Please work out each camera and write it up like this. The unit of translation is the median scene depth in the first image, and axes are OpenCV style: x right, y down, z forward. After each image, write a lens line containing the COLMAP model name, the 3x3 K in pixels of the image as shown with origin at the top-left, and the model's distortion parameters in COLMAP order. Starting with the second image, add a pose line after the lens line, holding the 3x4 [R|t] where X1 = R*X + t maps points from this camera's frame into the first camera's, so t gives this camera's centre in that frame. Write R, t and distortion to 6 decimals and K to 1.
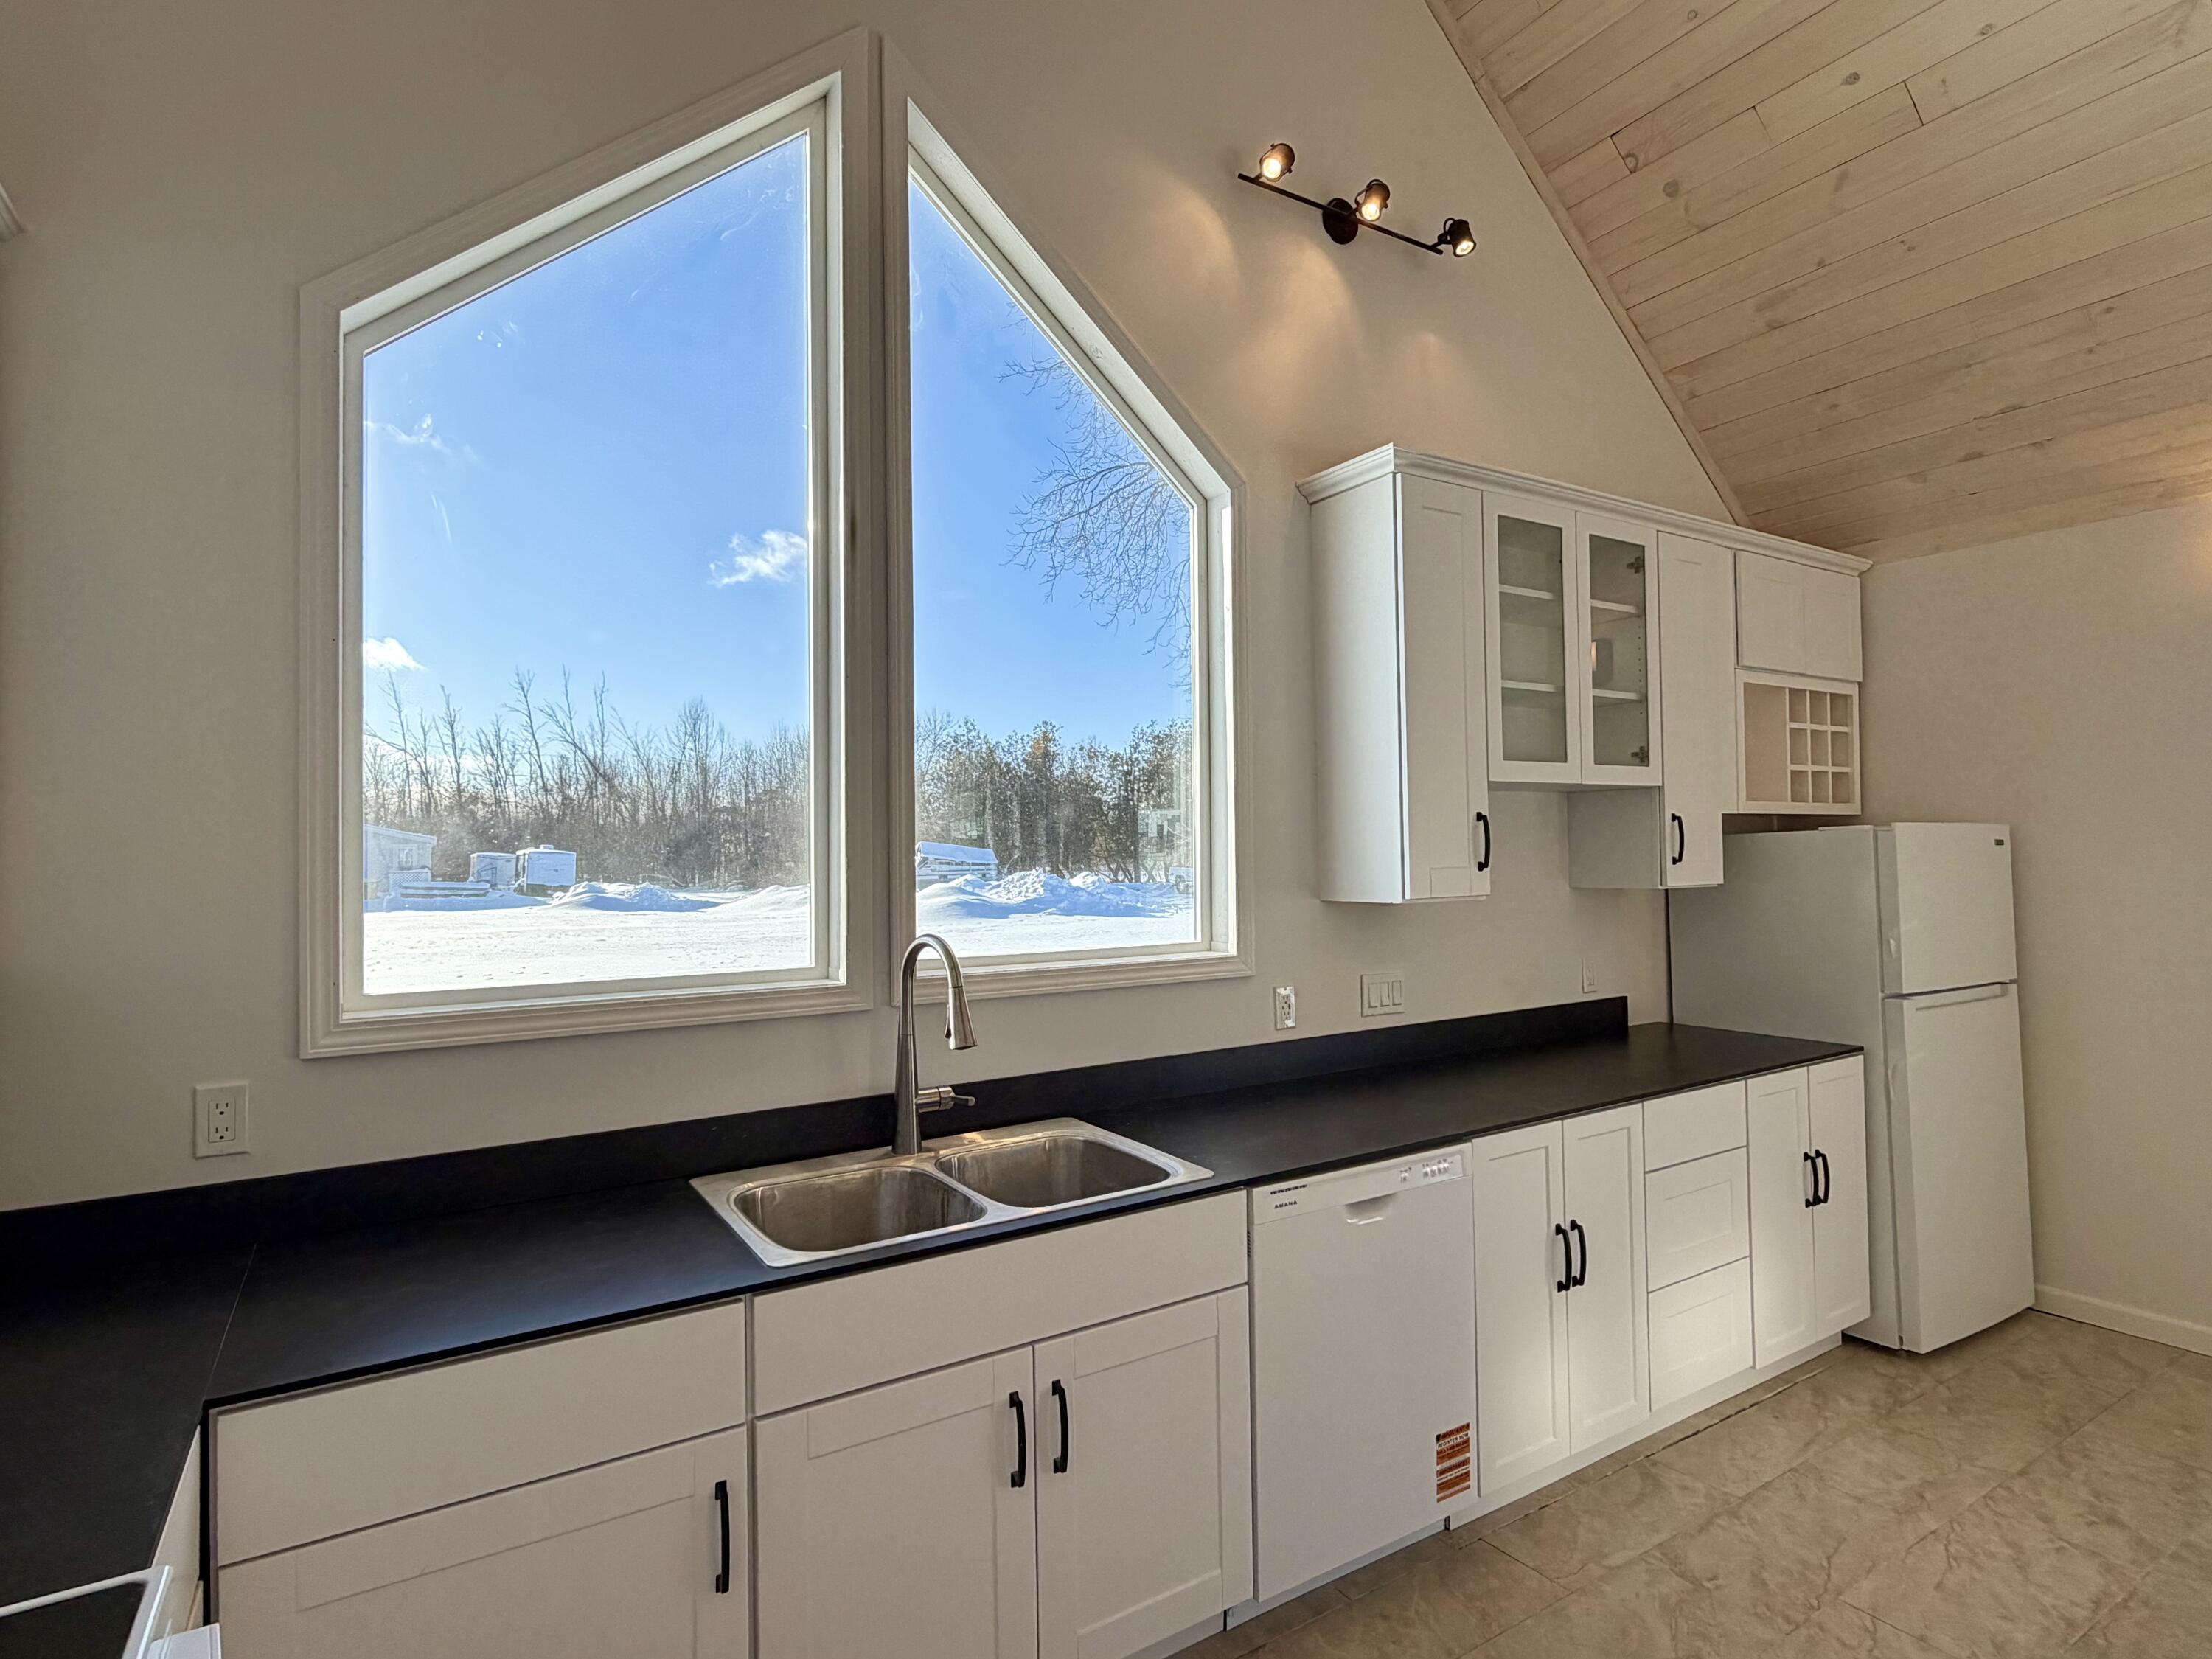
lens RADIAL K [[1144.0, 0, 1104.5], [0, 1144.0, 833.4], [0, 0, 1]] dist [-0.001121, -0.000548]
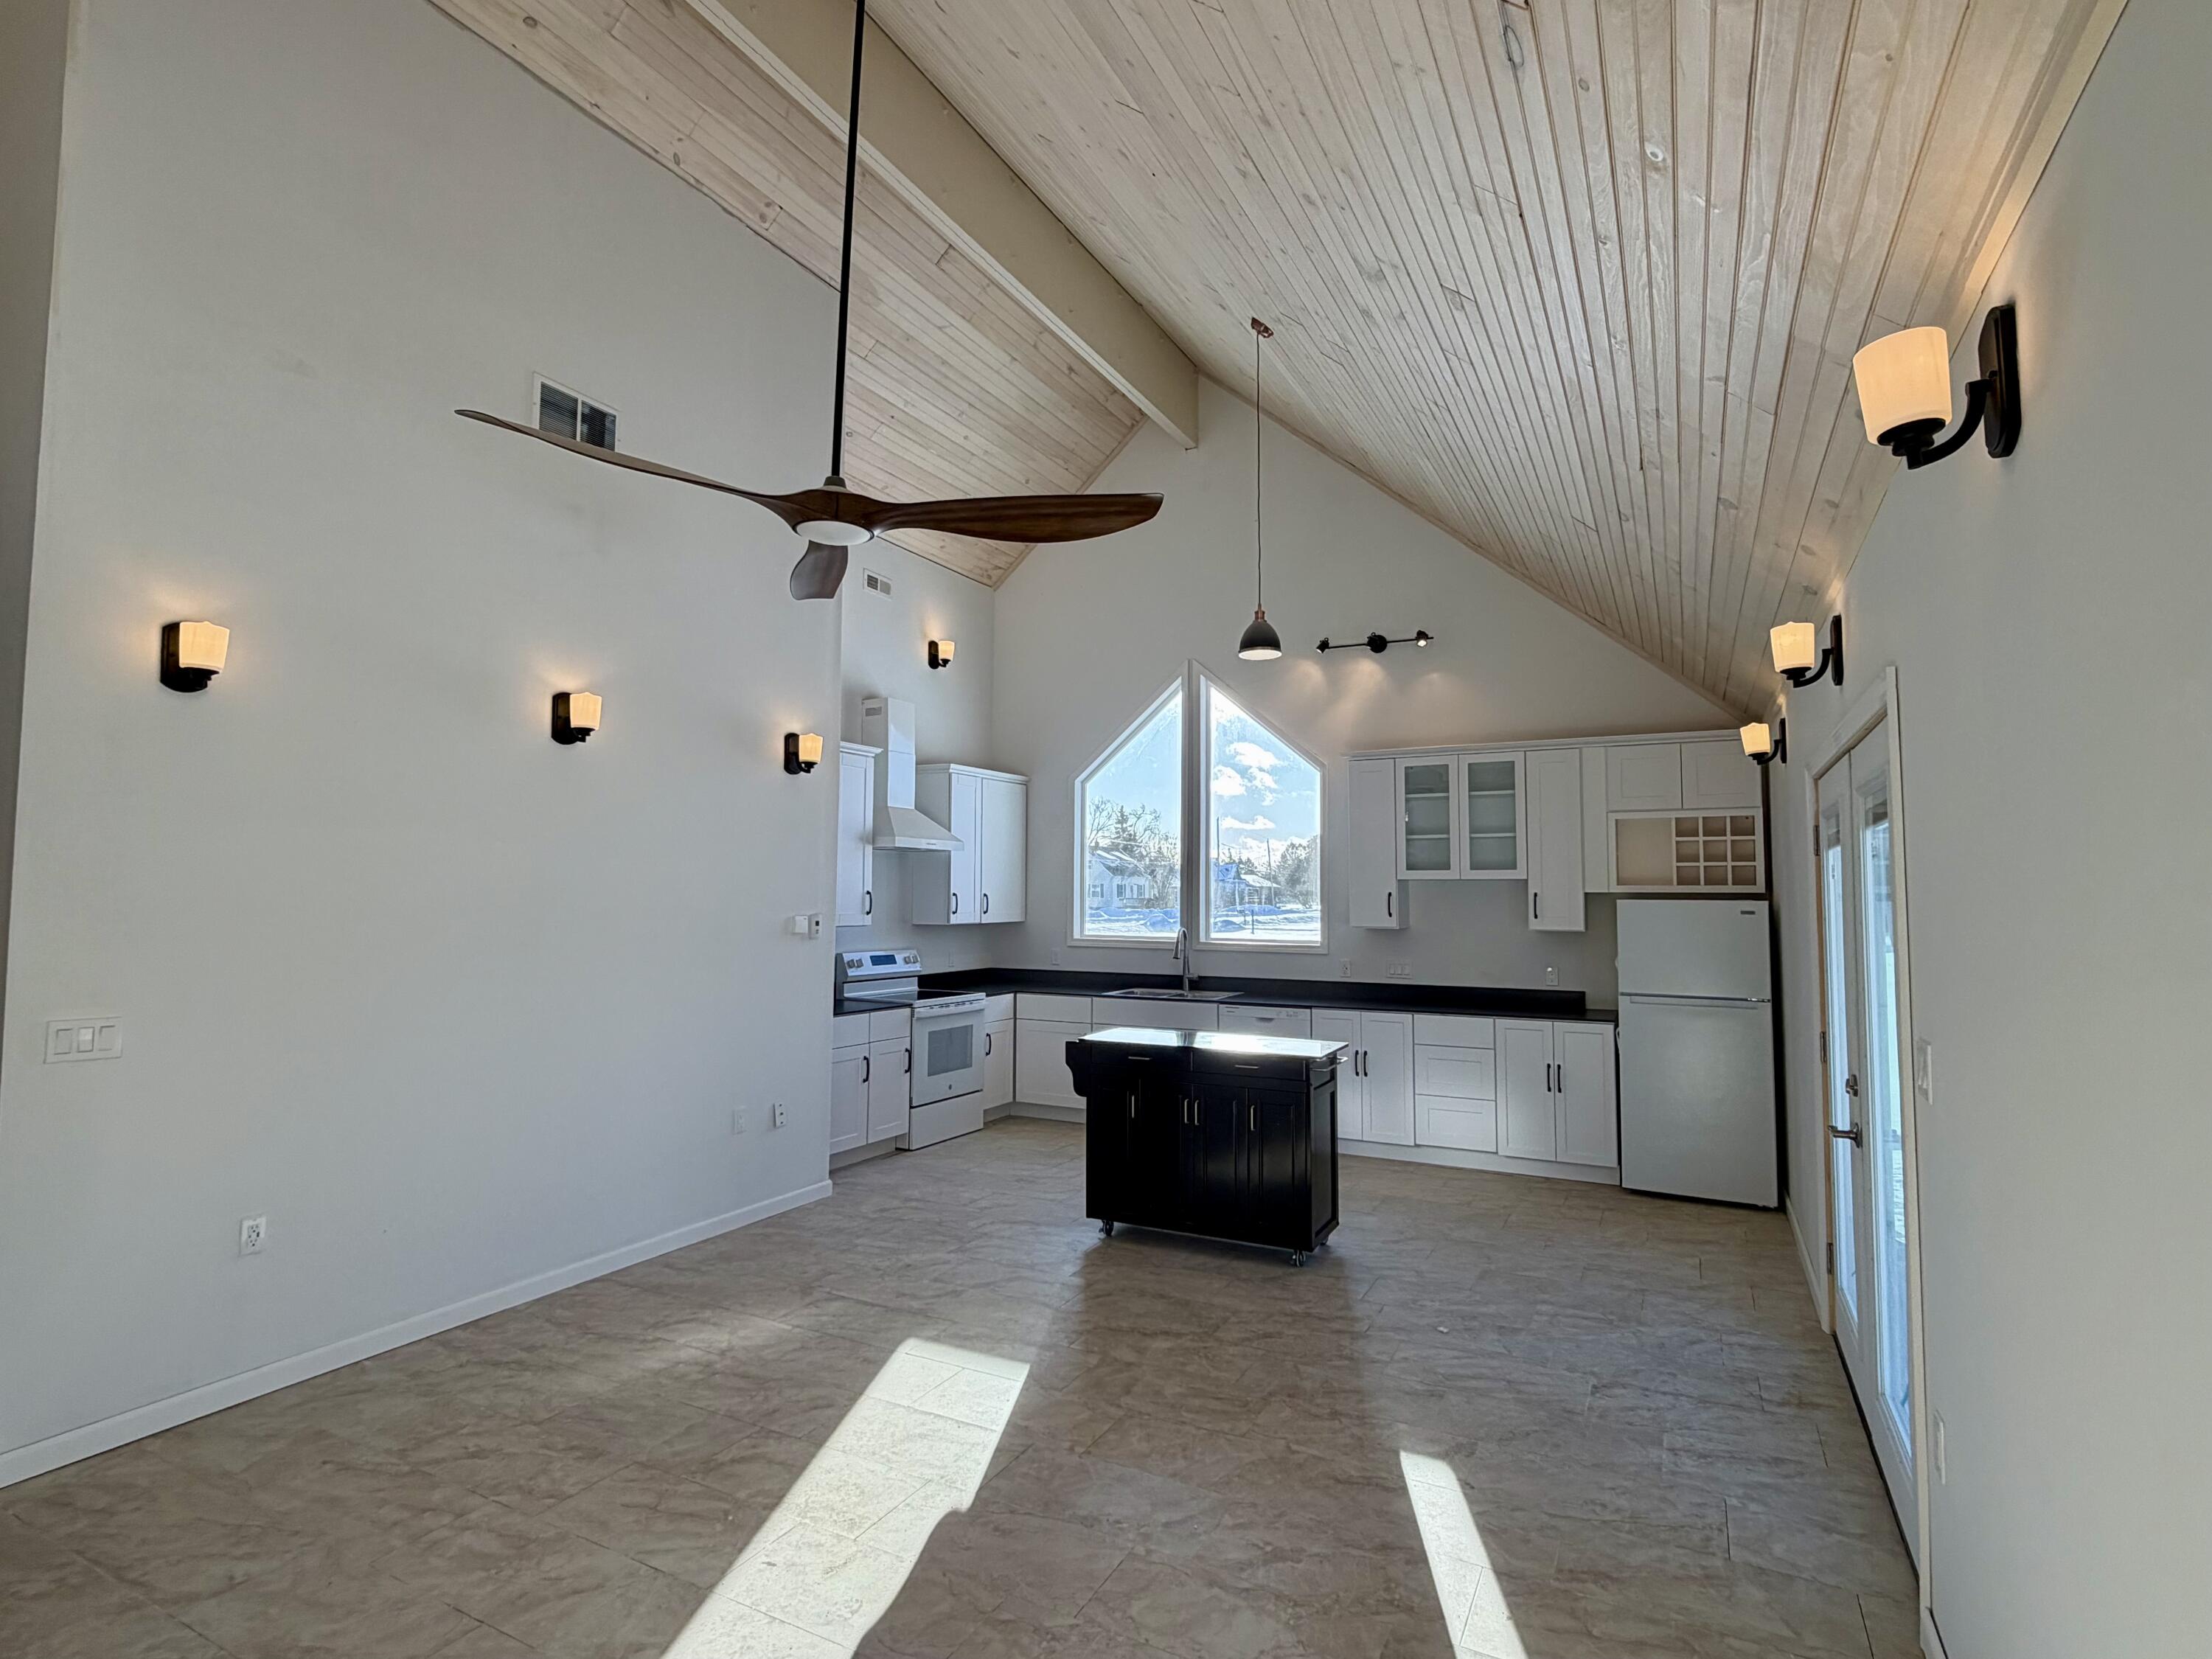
lens RADIAL K [[1089.0, 0, 1099.1], [0, 1089.0, 828.2], [0, 0, 1]] dist [0.001156, -0.000465]
pose [[0.496000, -0.037267, -0.867522, 1.973656], [0.002151, 0.999128, -0.041691, -0.058313], [0.868320, 0.018812, 0.495648, -0.665056]]
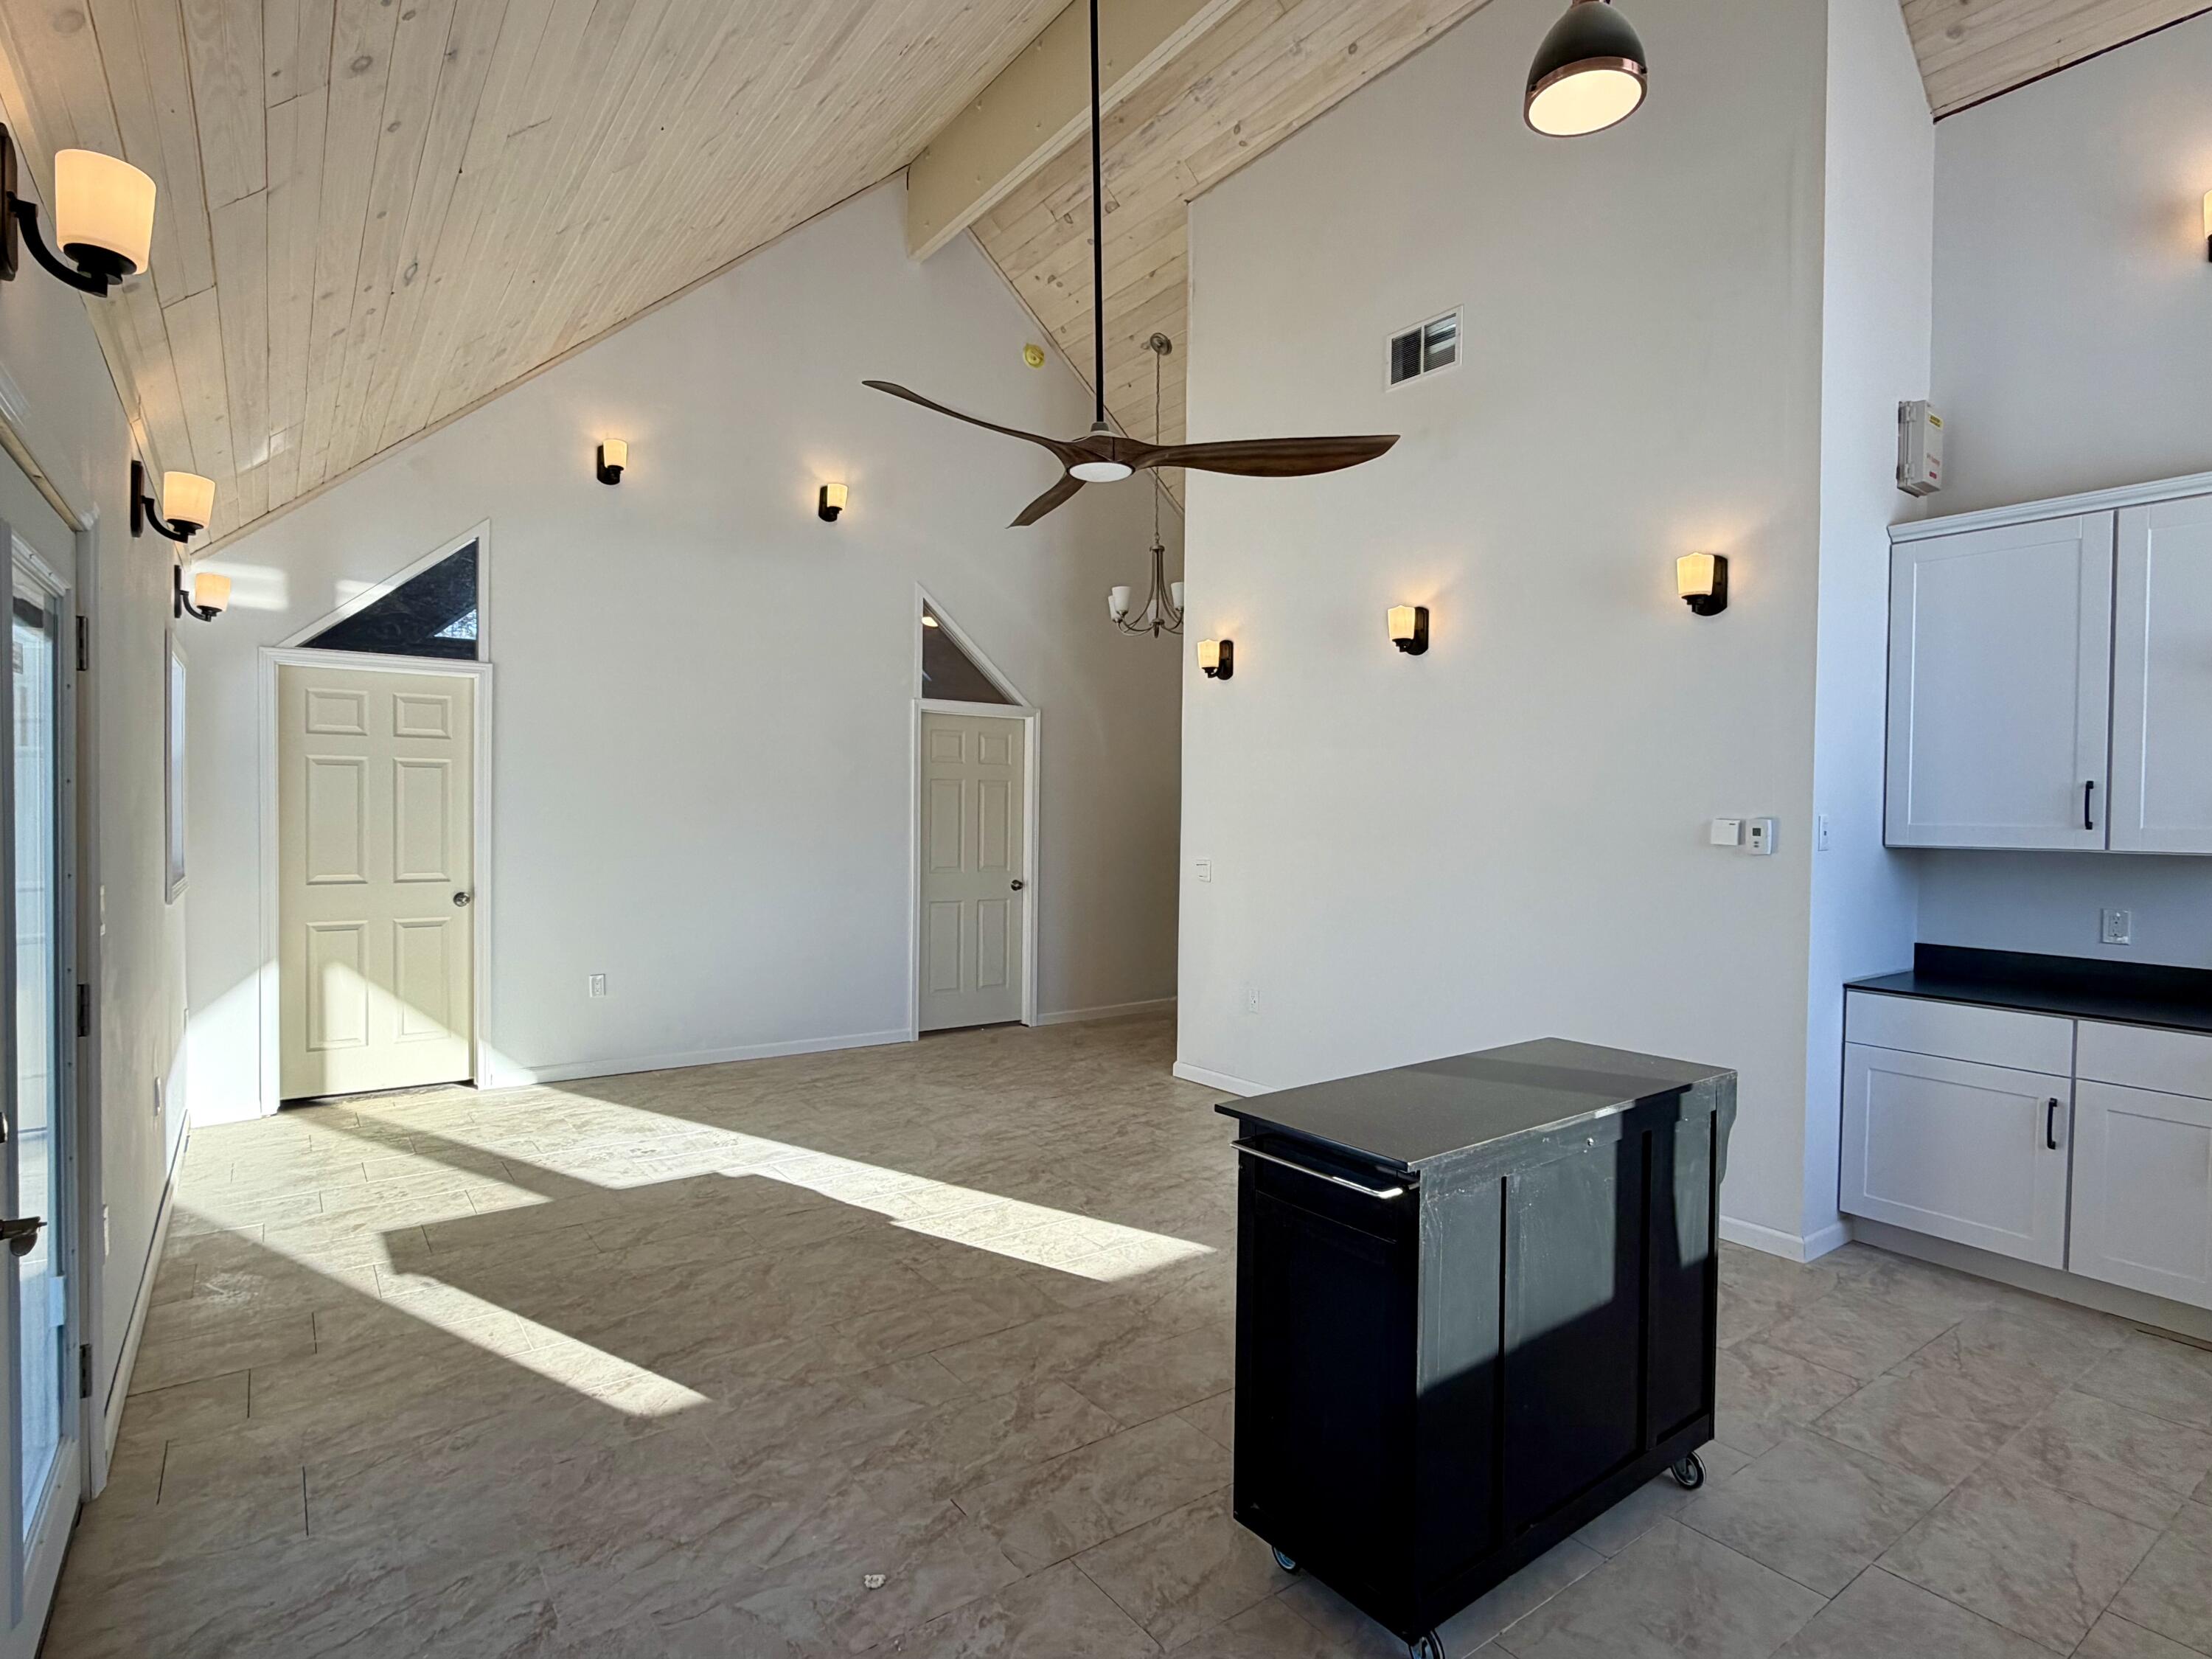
lens RADIAL K [[1144.0, 0, 1106.6], [0, 1144.0, 831.8], [0, 0, 1]] dist [-0.001121, -0.000548]
pose [[-0.997582, 0.005126, -0.069313, 0.948003], [0.004950, 0.999984, 0.002720, 0.016763], [0.069326, 0.002370, -0.997591, 1.037201]]
